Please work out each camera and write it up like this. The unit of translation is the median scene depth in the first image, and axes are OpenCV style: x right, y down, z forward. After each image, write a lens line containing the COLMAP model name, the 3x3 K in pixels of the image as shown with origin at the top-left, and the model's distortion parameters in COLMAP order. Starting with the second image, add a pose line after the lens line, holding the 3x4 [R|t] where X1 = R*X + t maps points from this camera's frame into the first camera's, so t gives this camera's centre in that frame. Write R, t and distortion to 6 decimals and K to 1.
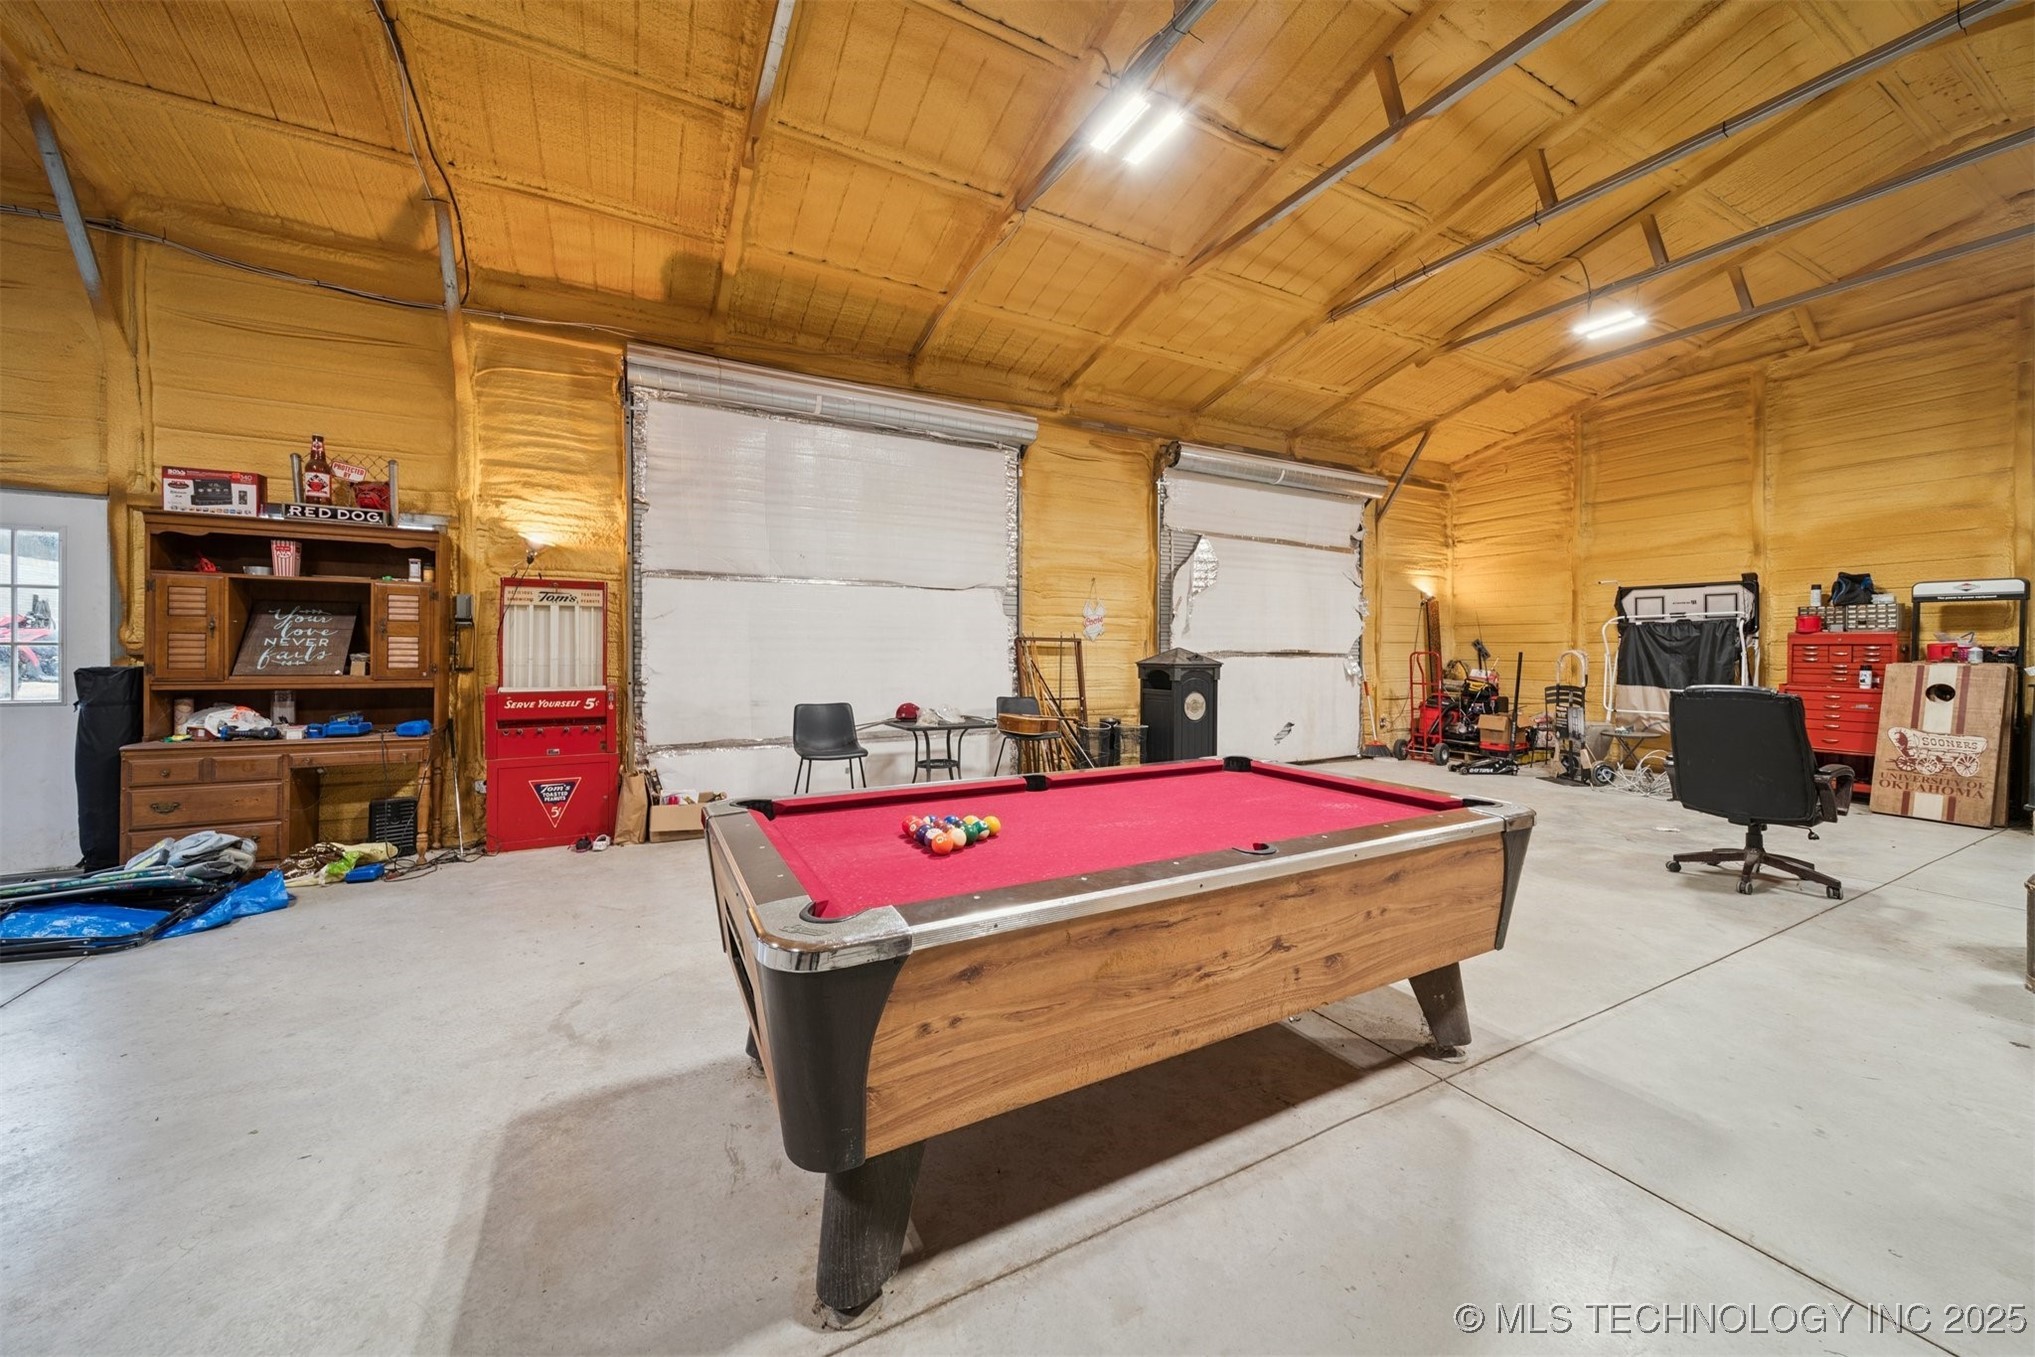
lens RADIAL K [[724.5, 0, 1016.2], [0, 724.5, 649.9], [0, 0, 1]] dist [0.010181, -0.001868]
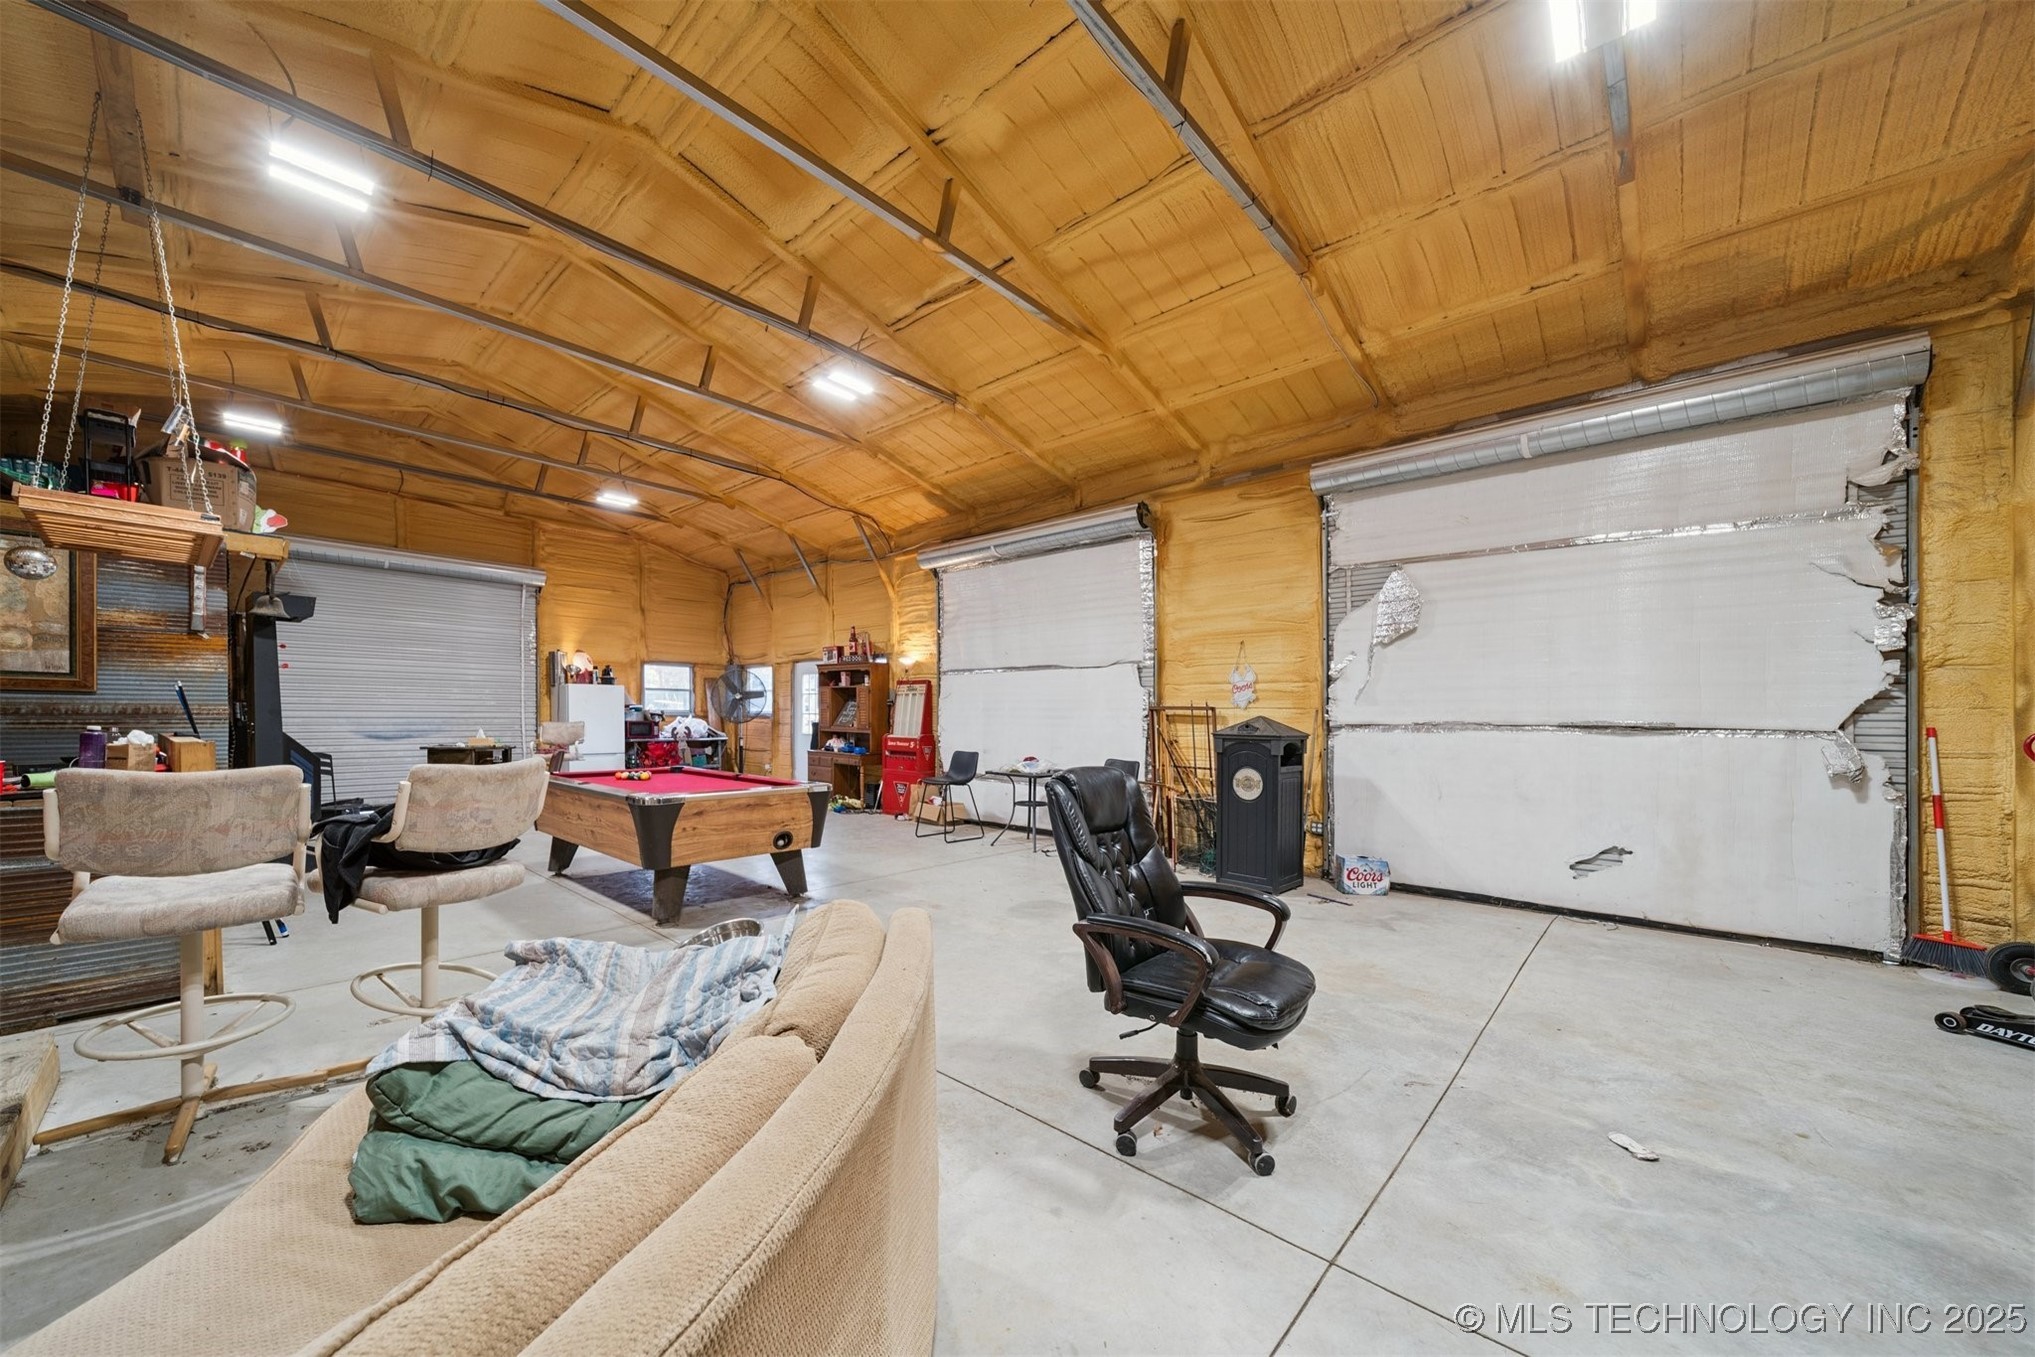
lens RADIAL K [[724.5, 0, 983.9], [0, 724.5, 717.9], [0, 0, 1]] dist [0.010181, -0.001868]
pose [[0.332125, 0.001886, -0.943233, 0.924044], [-0.008859, 0.999960, -0.001120, 0.003120], [0.943194, 0.008728, 0.332129, 0.402571]]
